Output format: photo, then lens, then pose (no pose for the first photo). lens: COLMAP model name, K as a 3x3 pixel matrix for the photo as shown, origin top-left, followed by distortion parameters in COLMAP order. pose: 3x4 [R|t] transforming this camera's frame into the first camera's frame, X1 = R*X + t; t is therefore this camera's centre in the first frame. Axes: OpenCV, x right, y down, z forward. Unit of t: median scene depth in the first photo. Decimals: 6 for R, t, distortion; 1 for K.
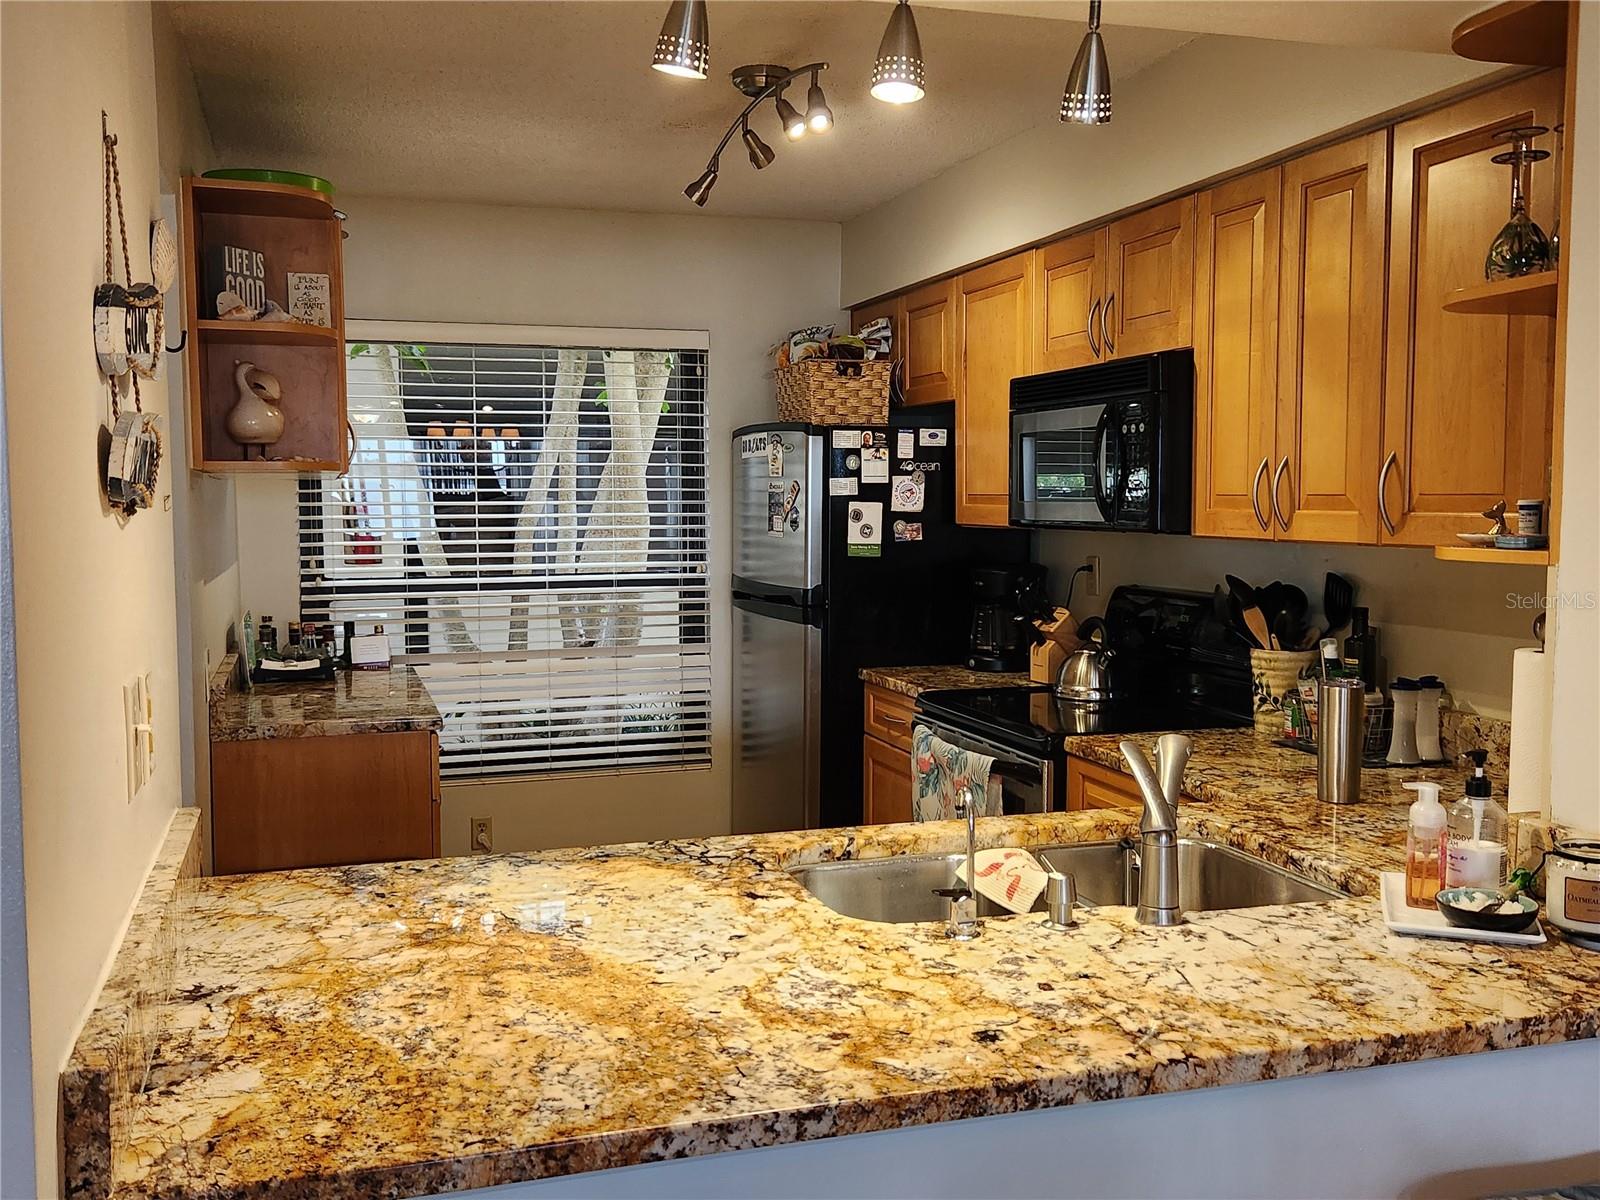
lens RADIAL K [[1397.1, 0, 800.0], [0, 1397.1, 600.0], [0, 0, 1]] dist [0.076658, -0.000727]
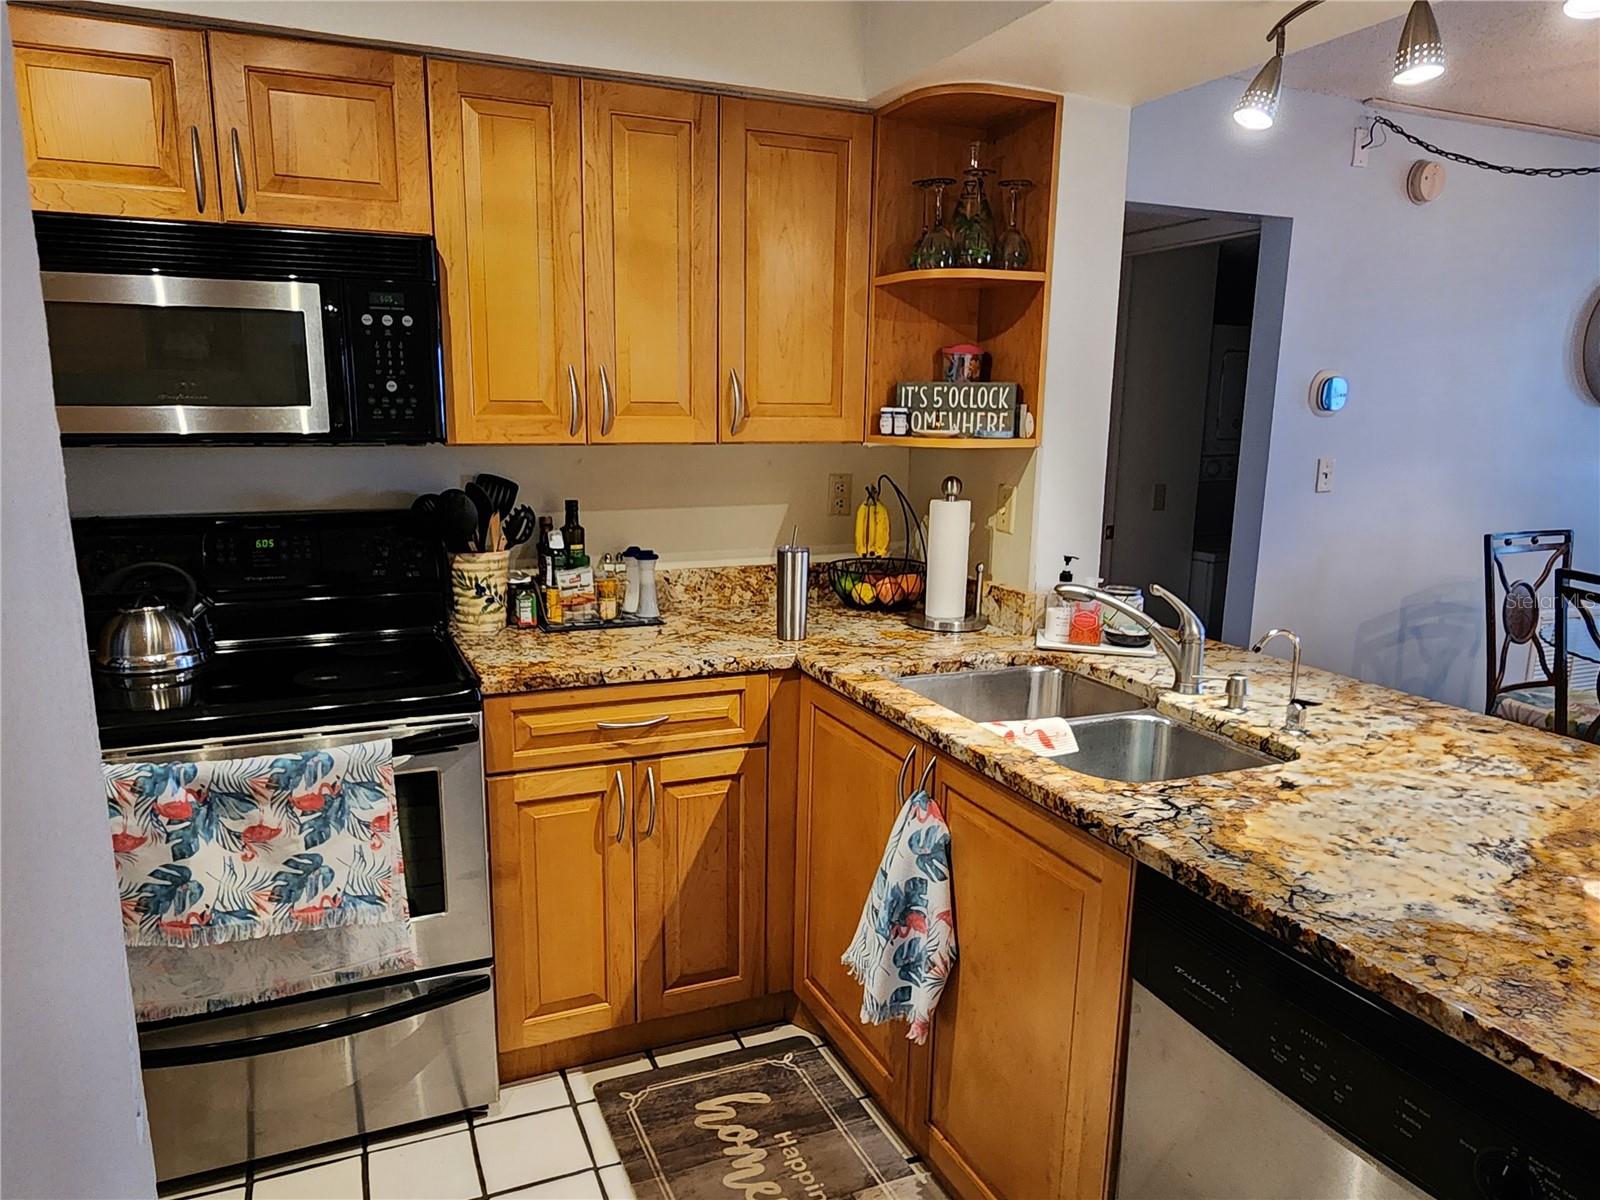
lens RADIAL K [[1043.0, 0, 800.0], [0, 1043.0, 600.0], [0, 0, 1]] dist [0.008876, -0.002782]
pose [[-0.063735, -0.184448, 0.980774, -0.600585], [0.065046, 0.979914, 0.188513, -0.081172], [-0.995845, 0.075810, -0.050457, 1.096176]]
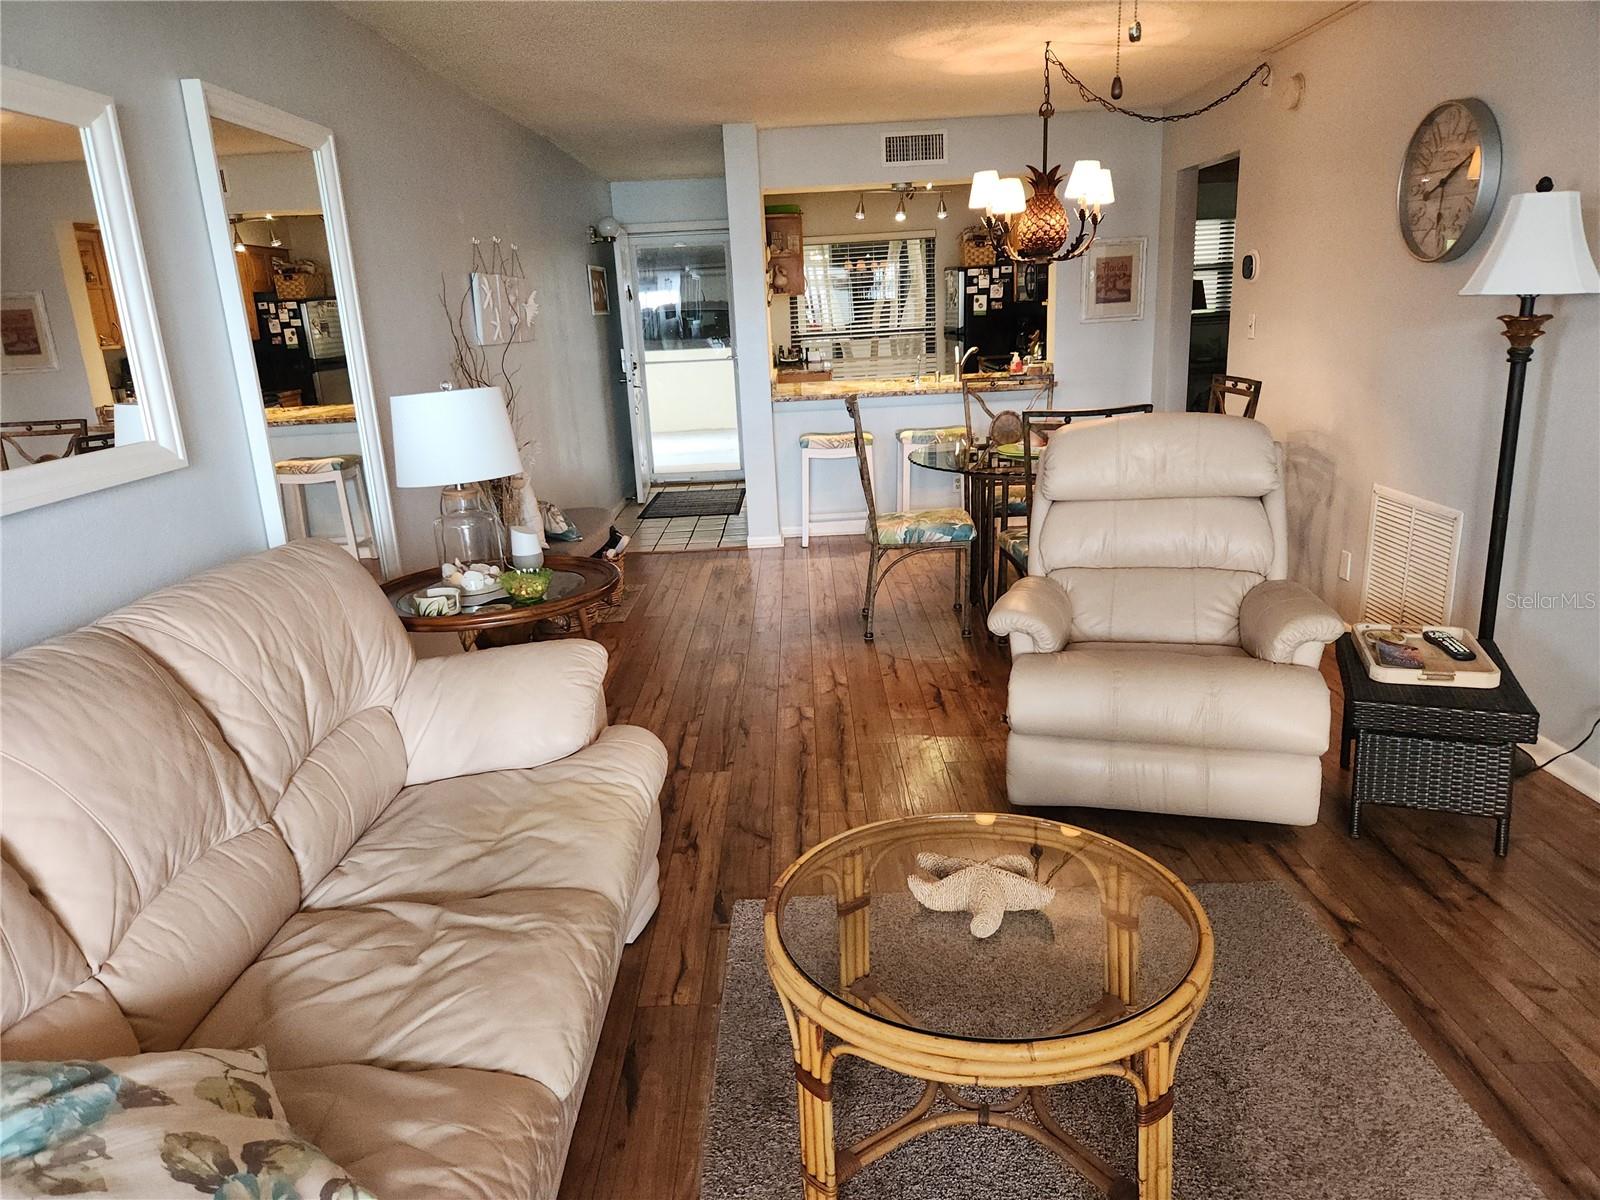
lens RADIAL K [[1071.6, 0, 800.0], [0, 1071.6, 600.0], [0, 0, 1]] dist [0.001606, 0.000221]
pose [[0.947334, 0.041352, -0.317567, 0.413331], [0.023689, 0.979864, 0.198258, 0.094375], [0.319371, -0.195339, 0.927278, -1.227575]]
